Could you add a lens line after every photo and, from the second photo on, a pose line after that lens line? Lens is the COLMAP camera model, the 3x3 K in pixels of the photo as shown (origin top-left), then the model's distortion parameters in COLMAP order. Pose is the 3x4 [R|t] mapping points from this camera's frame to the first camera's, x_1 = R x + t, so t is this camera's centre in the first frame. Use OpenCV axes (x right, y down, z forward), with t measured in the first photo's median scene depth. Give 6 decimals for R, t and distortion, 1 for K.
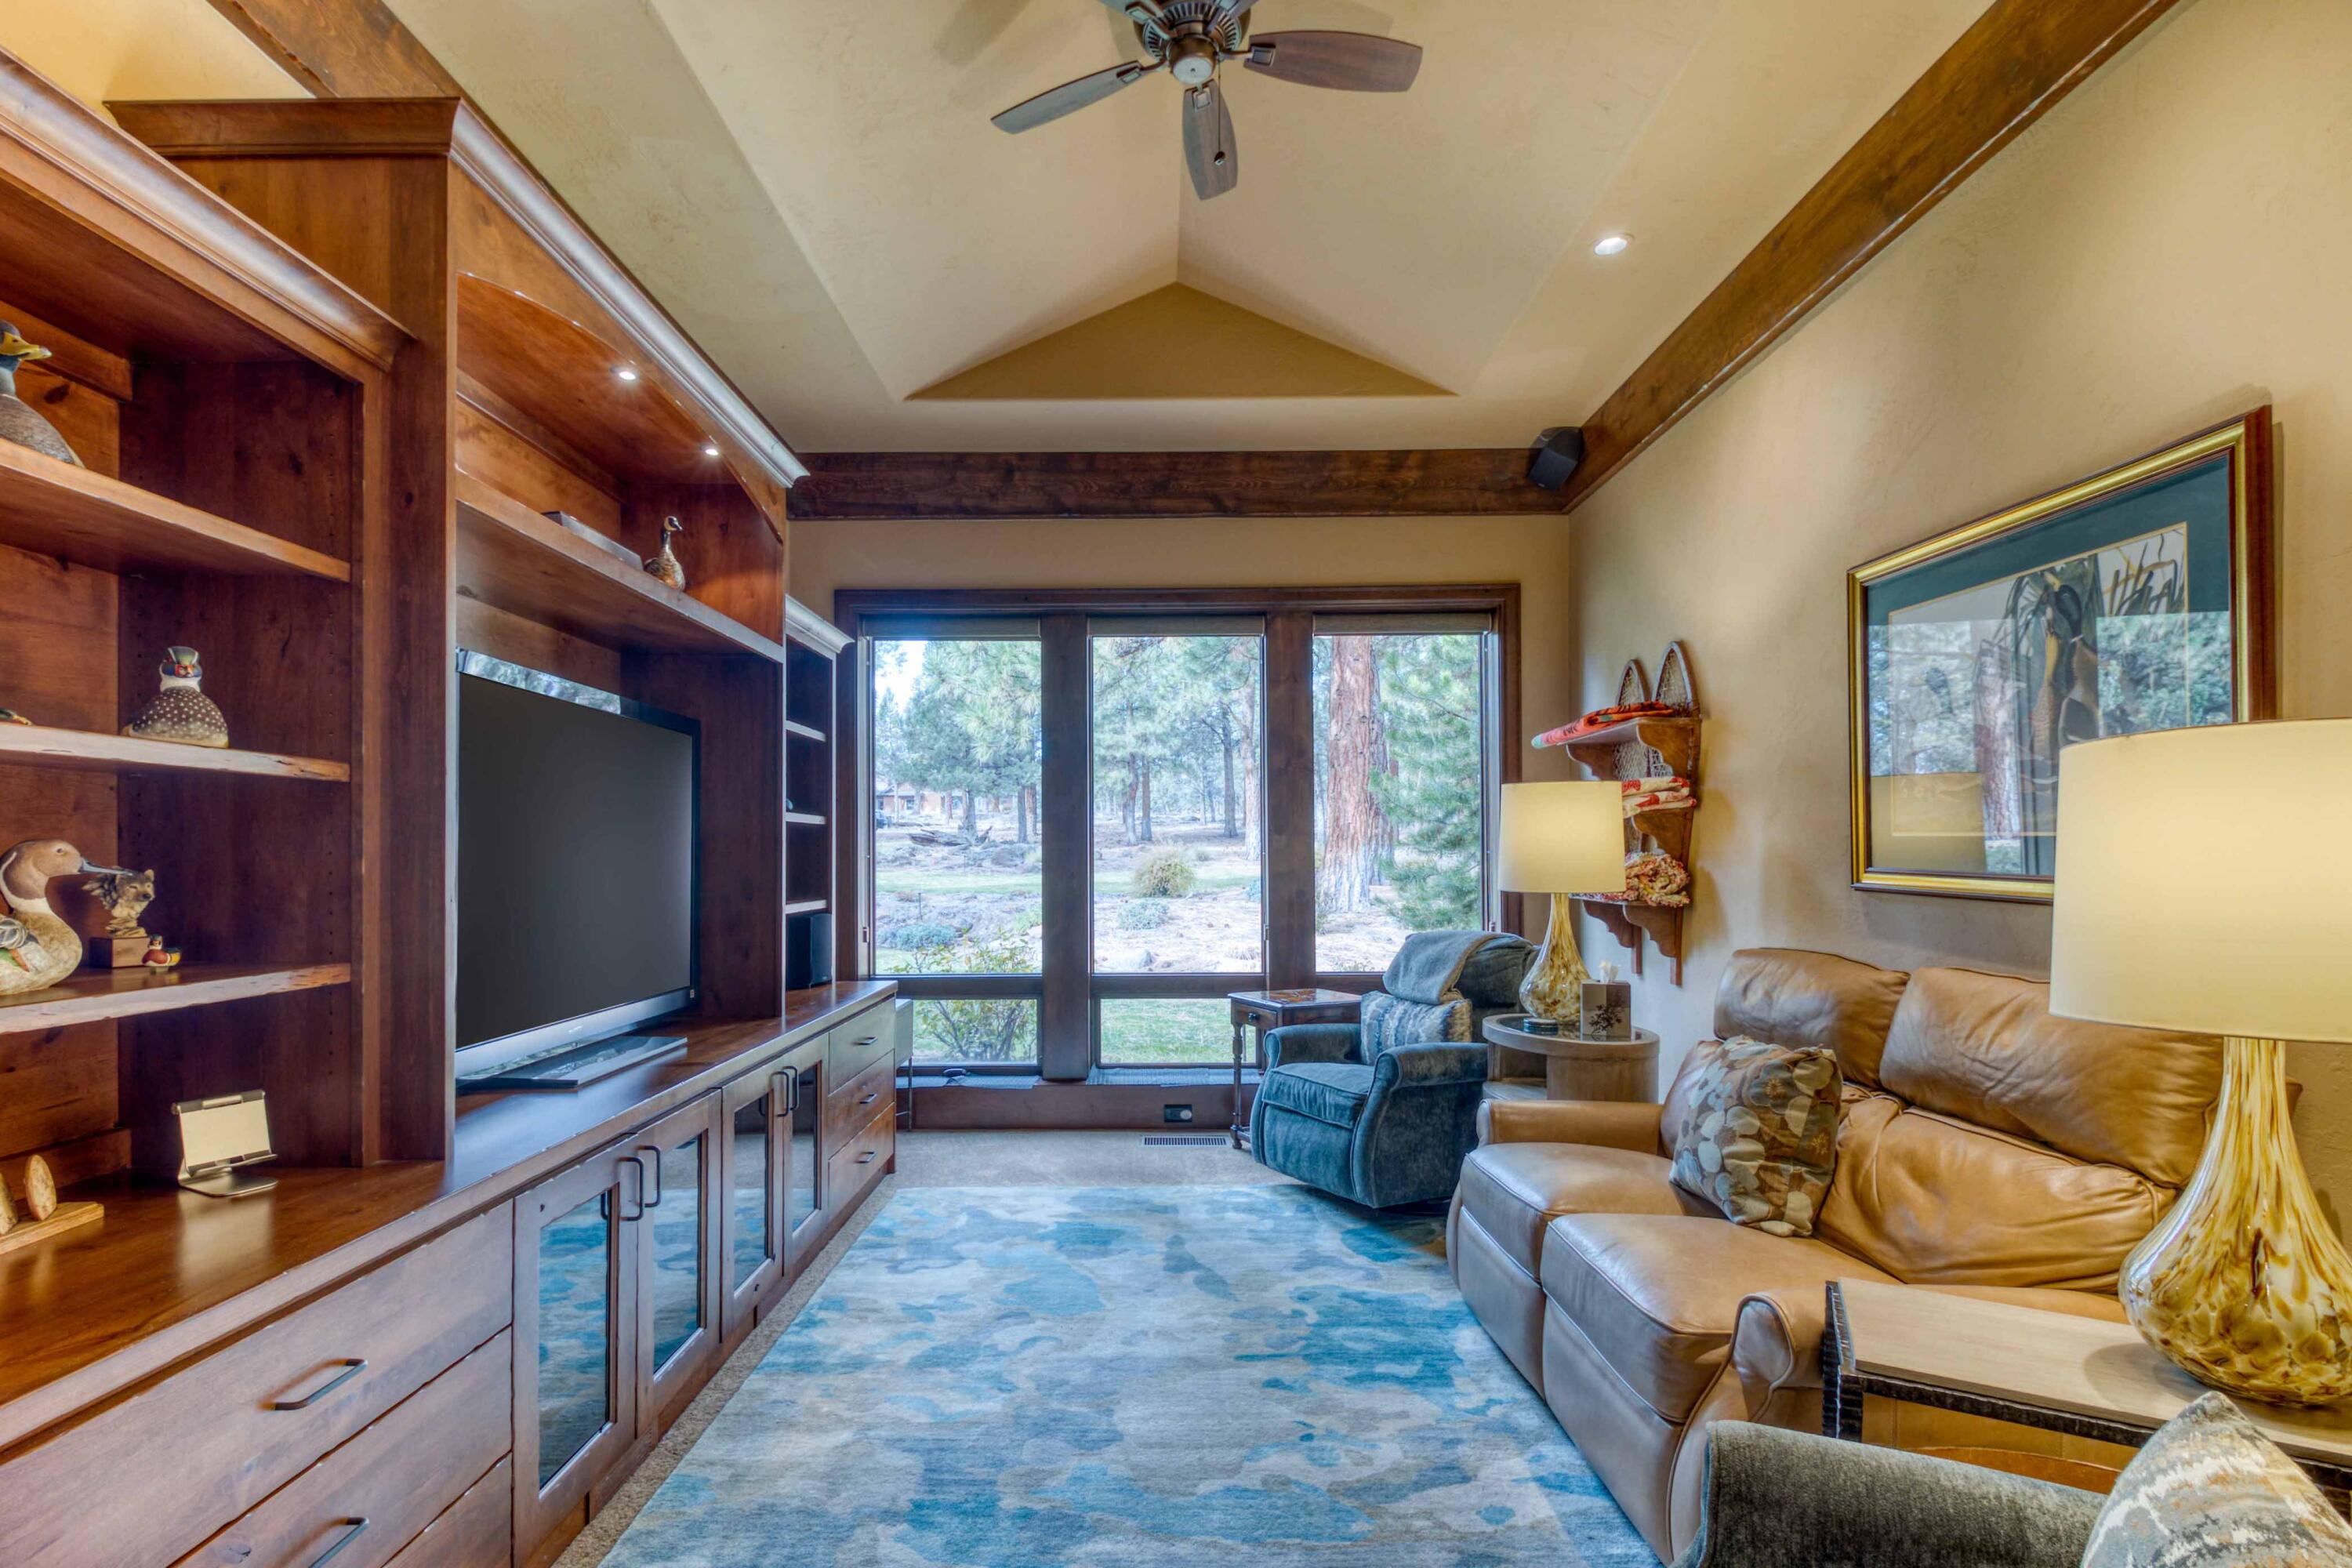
lens RADIAL K [[1172.2, 0, 1176.0], [0, 1172.2, 784.0], [0, 0, 1]] dist [0.025164, -0.021911]
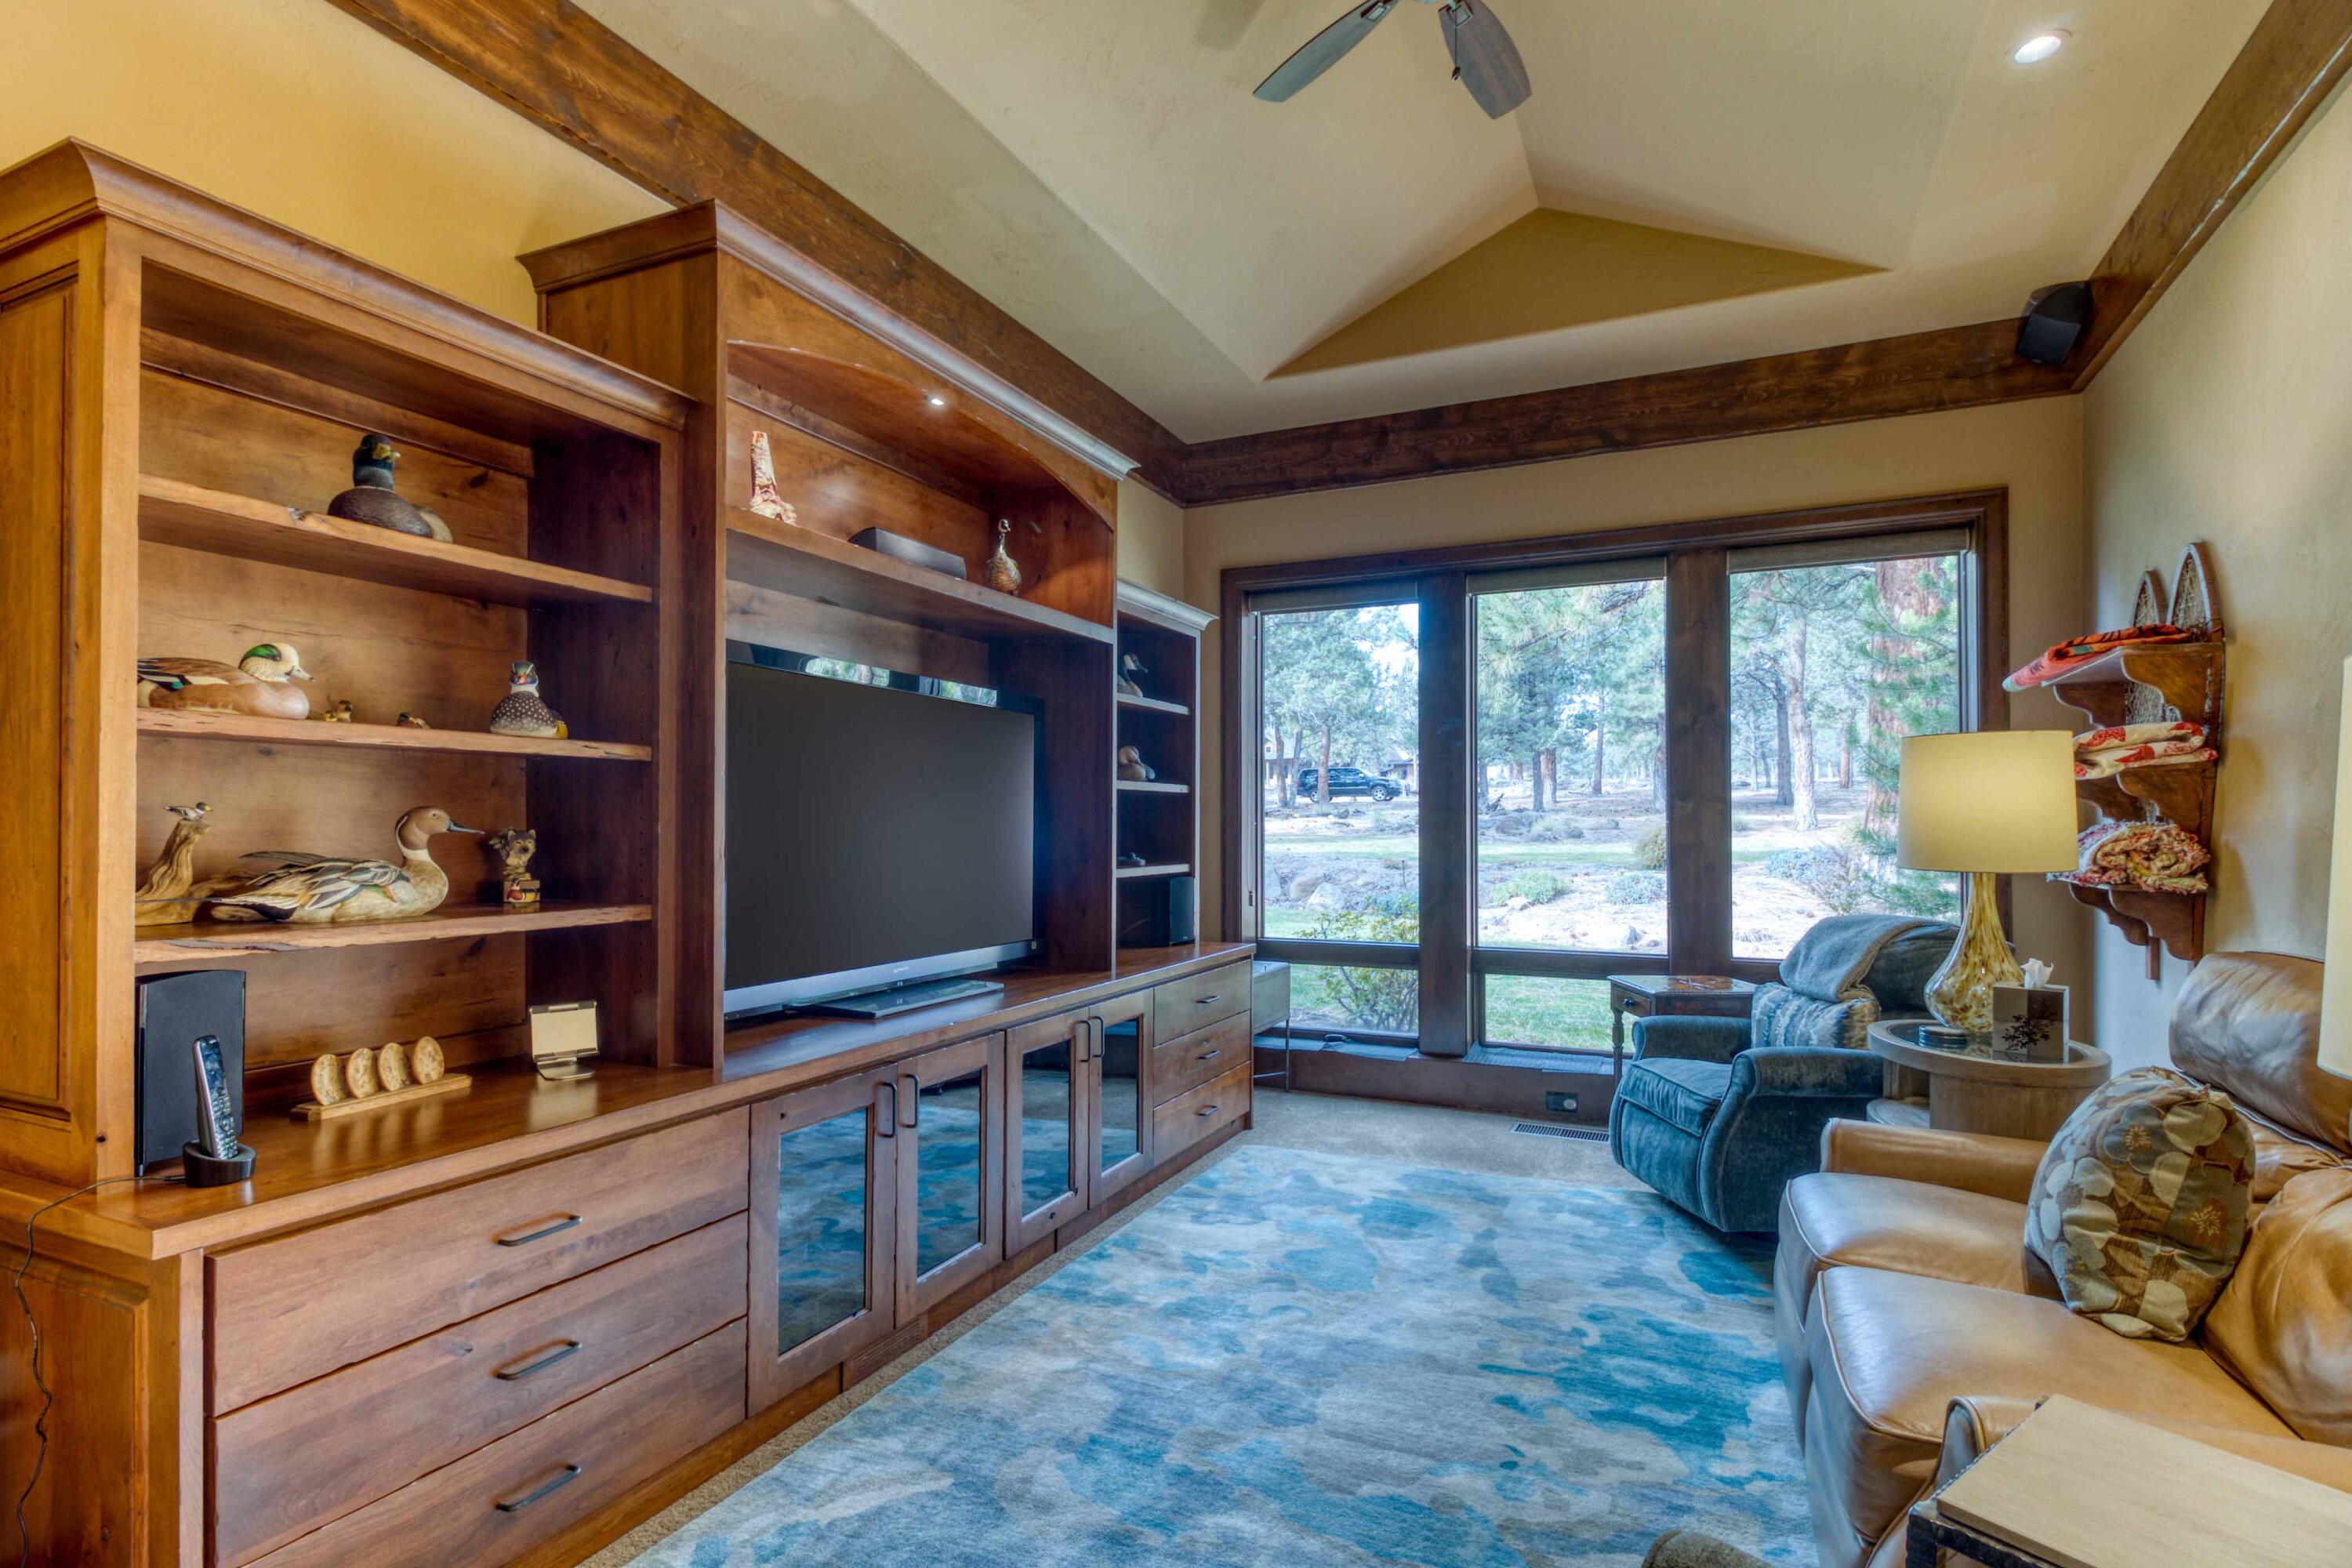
lens RADIAL K [[1169.5, 0, 1179.7], [0, 1169.5, 754.0], [0, 0, 1]] dist [0.023425, -0.021213]
pose [[0.908968, -0.020871, -0.416343, 0.173298], [0.021513, 0.999764, -0.003149, 0.003463], [0.416311, -0.006094, 0.909202, 0.048867]]
